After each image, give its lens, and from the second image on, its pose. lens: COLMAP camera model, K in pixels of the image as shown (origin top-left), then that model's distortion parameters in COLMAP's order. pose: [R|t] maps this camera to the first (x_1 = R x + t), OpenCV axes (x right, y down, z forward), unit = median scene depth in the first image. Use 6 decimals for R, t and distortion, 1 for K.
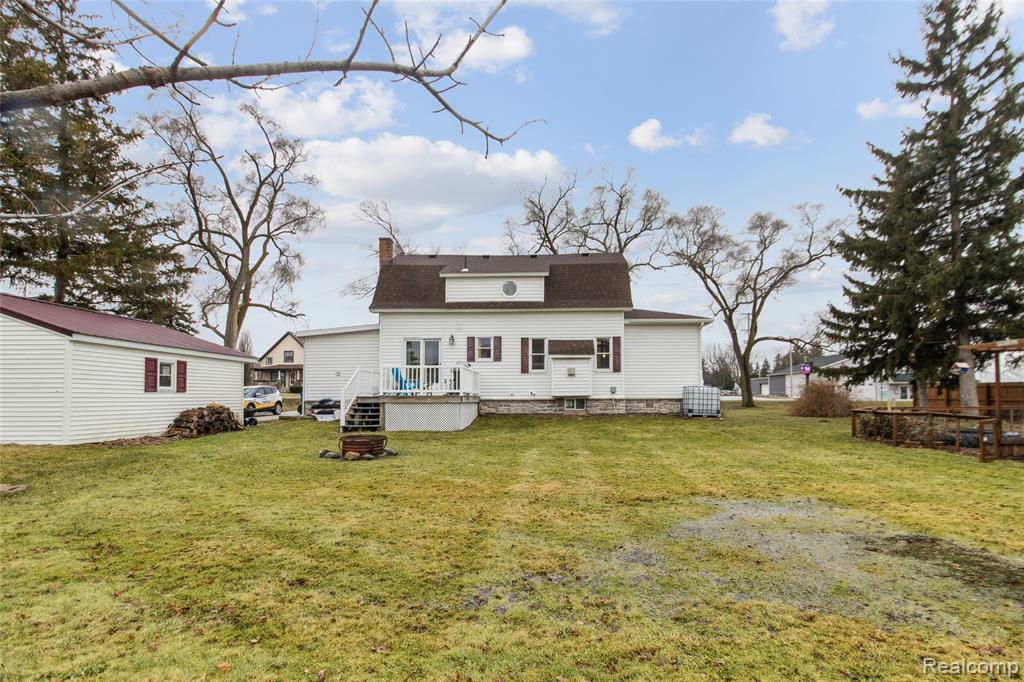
lens RADIAL K [[473.1, 0, 530.9], [0, 473.1, 365.5], [0, 0, 1]] dist [0.016900, 0.000517]
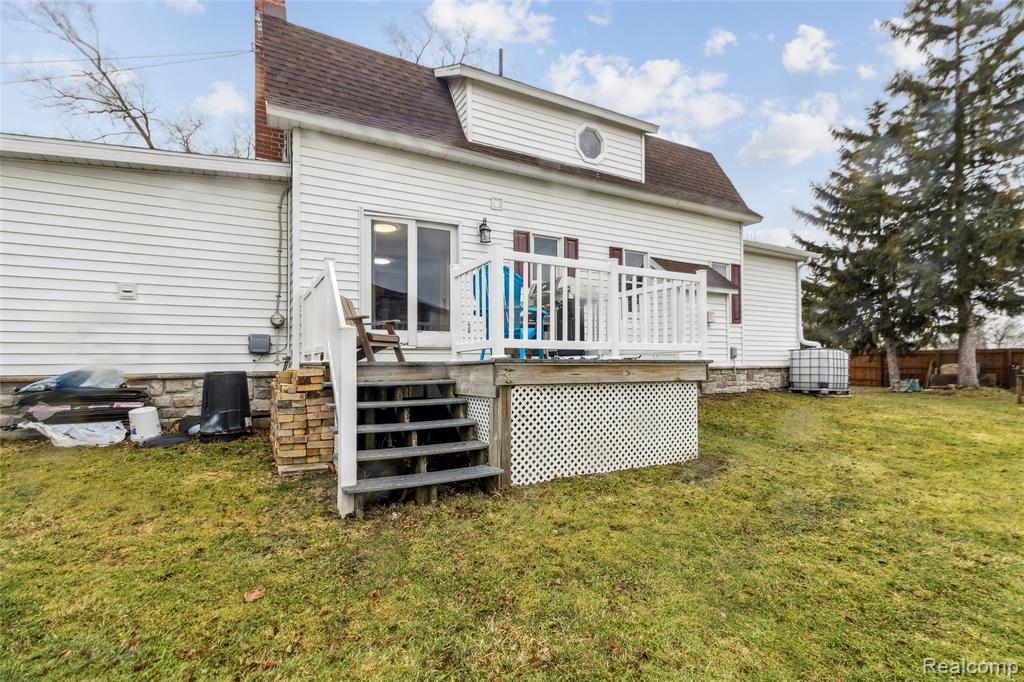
lens RADIAL K [[473.1, 0, 530.9], [0, 473.1, 365.5], [0, 0, 1]] dist [0.016900, 0.000517]
pose [[0.865174, -0.002078, 0.501467, -0.343171], [-0.029993, 0.997987, 0.055881, 0.040717], [-0.500574, -0.063388, 0.863370, 0.594728]]
